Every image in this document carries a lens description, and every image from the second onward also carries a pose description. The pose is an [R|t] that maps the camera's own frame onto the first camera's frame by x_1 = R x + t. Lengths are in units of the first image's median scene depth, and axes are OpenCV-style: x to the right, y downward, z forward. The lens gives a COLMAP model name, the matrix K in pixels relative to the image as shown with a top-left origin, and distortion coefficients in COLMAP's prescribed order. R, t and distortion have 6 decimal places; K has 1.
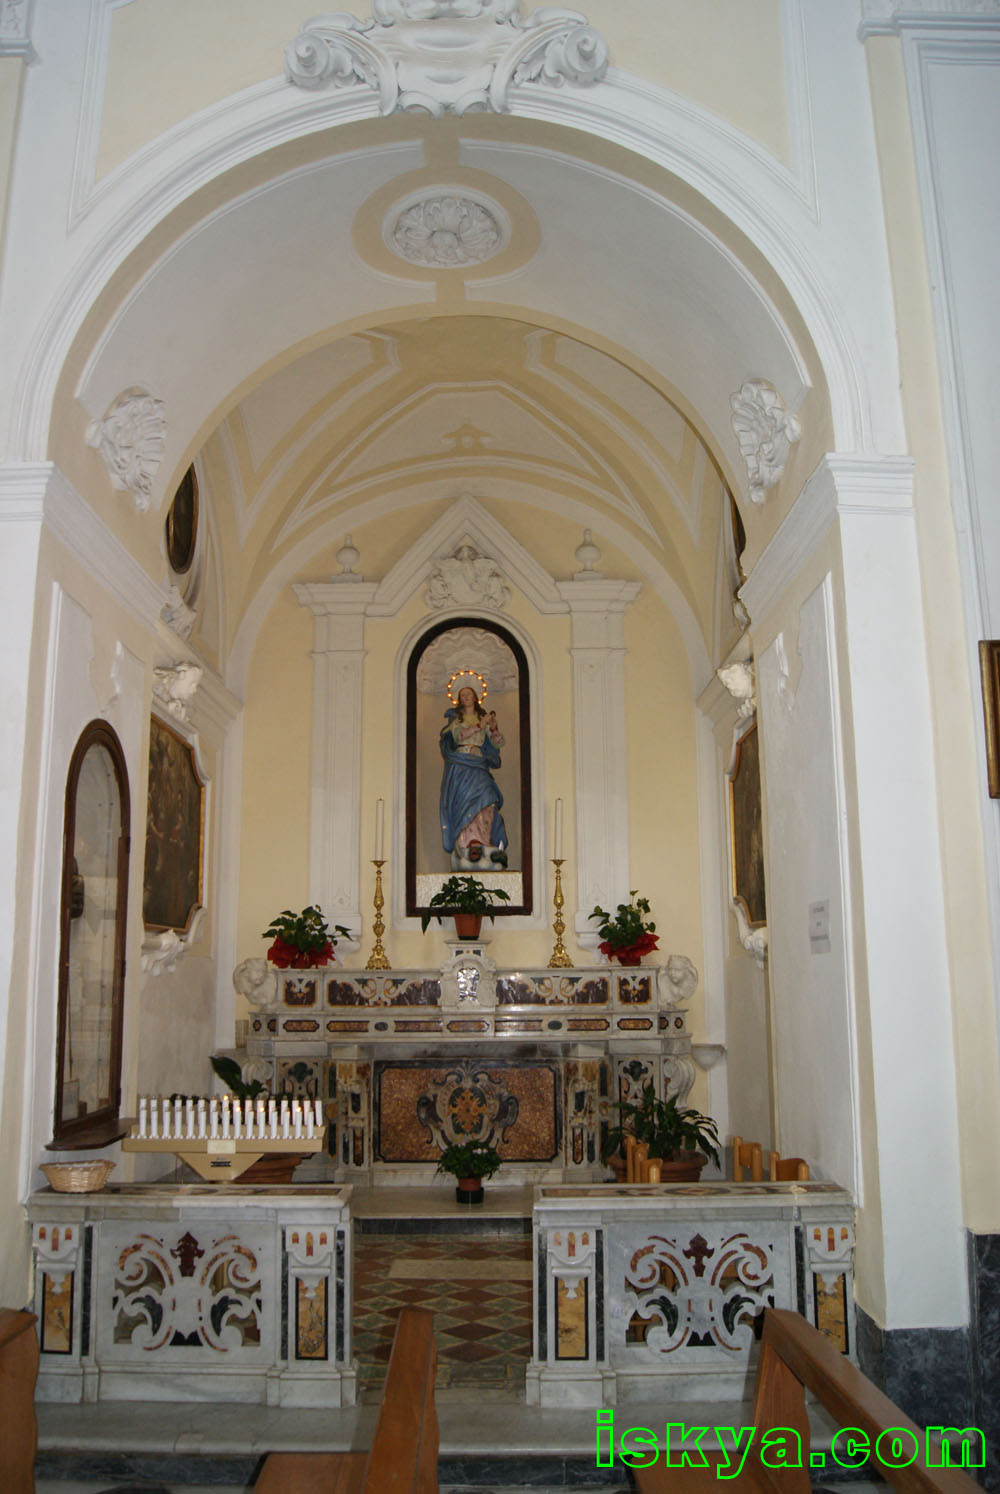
lens RADIAL K [[1167.4, 0, 495.8], [0, 1167.4, 758.4], [0, 0, 1]] dist [-0.085958, 0.005668]
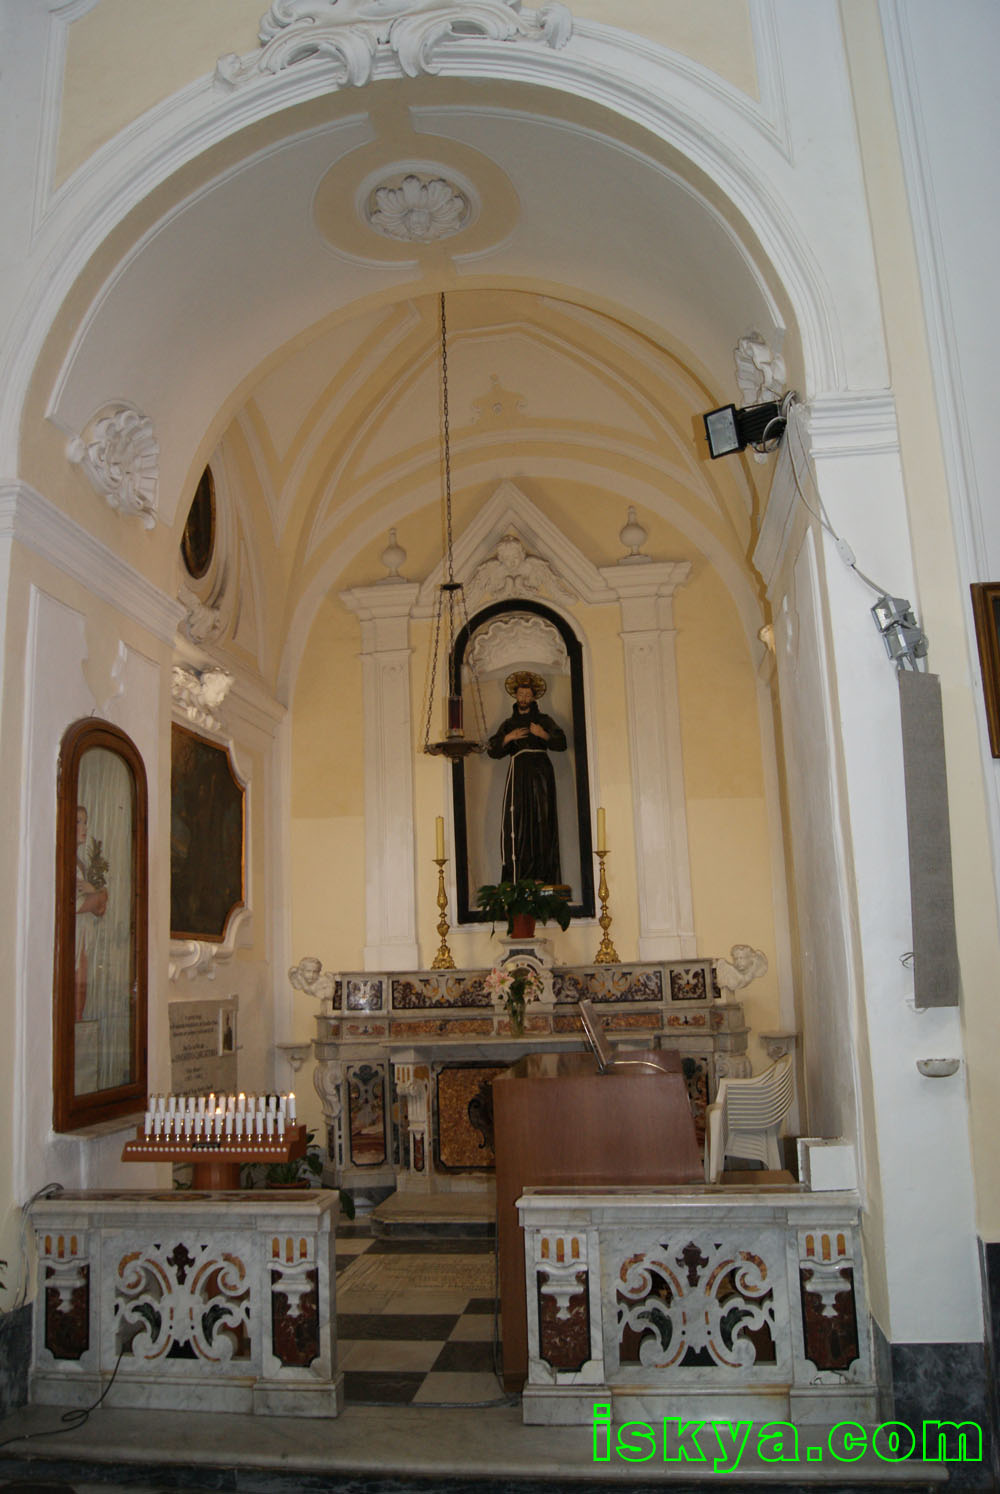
lens RADIAL K [[1163.6, 0, 418.2], [0, 1163.6, 751.8], [0, 0, 1]] dist [0.026629, -0.188846]
pose [[0.988580, -0.053987, -0.140697, 0.098117], [0.053068, 0.998538, -0.010284, 0.013105], [0.141047, 0.002701, 0.989999, 0.030665]]
